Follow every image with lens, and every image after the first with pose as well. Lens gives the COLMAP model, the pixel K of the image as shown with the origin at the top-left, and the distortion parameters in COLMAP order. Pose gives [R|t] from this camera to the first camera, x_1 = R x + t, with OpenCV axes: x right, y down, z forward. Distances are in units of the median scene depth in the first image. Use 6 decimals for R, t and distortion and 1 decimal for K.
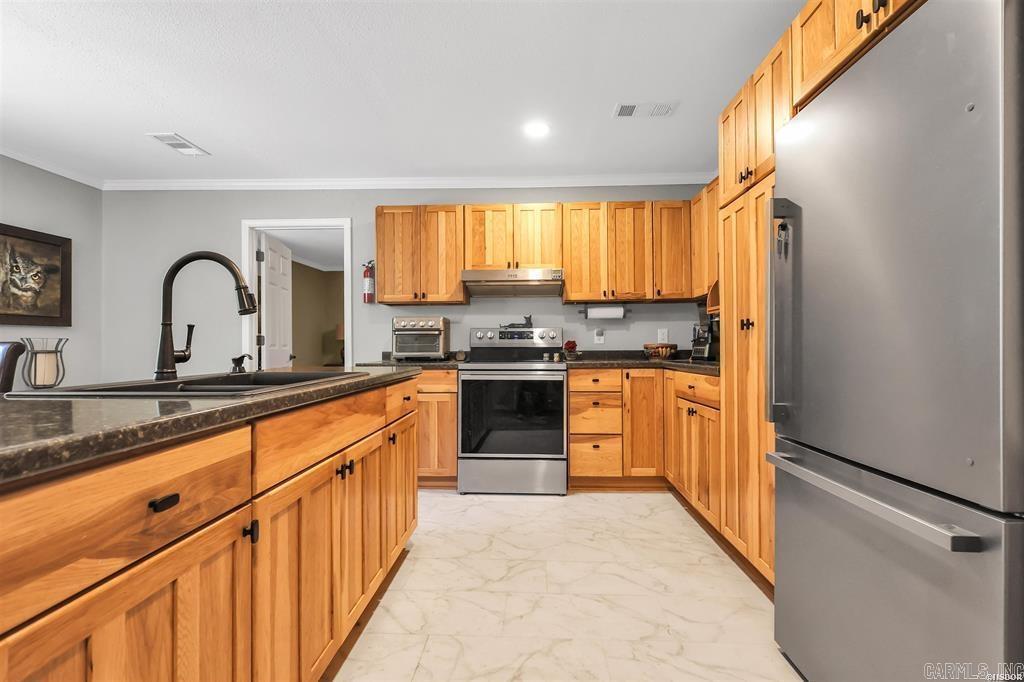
lens RADIAL K [[483.0, 0, 512.0], [0, 483.0, 341.0], [0, 0, 1]] dist [0.000854, 0.000054]
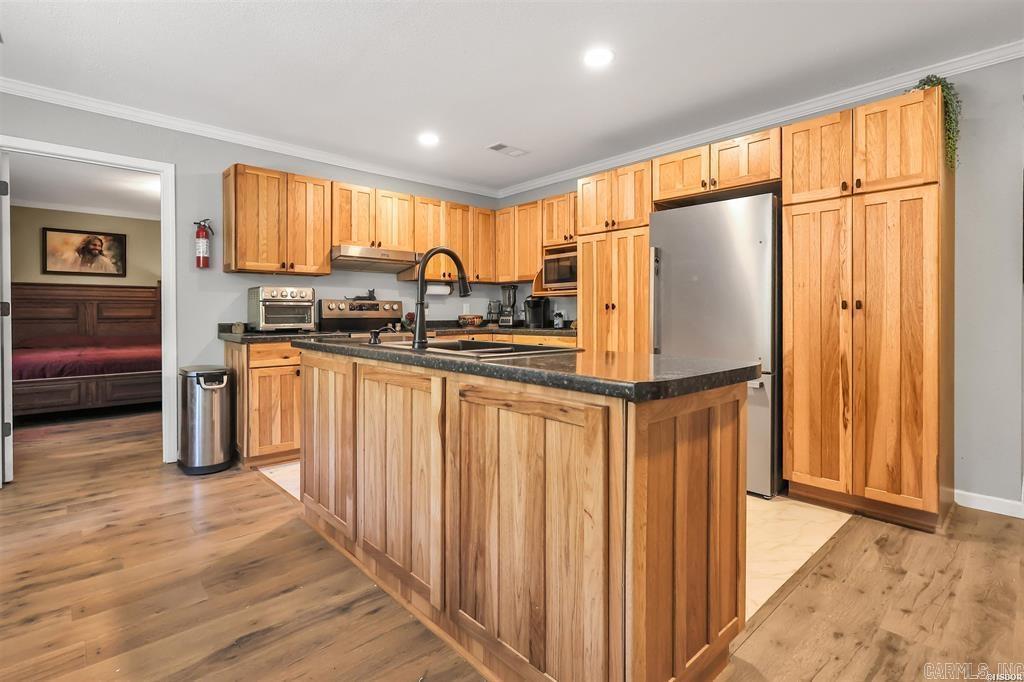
lens RADIAL K [[498.9, 0, 509.3], [0, 498.9, 314.9], [0, 0, 1]] dist [0.000286, 0.000241]
pose [[0.705897, 0.001439, 0.708313, -0.592766], [-0.010676, 0.999906, 0.008607, -0.008243], [-0.708234, -0.013638, 0.705846, -0.026412]]
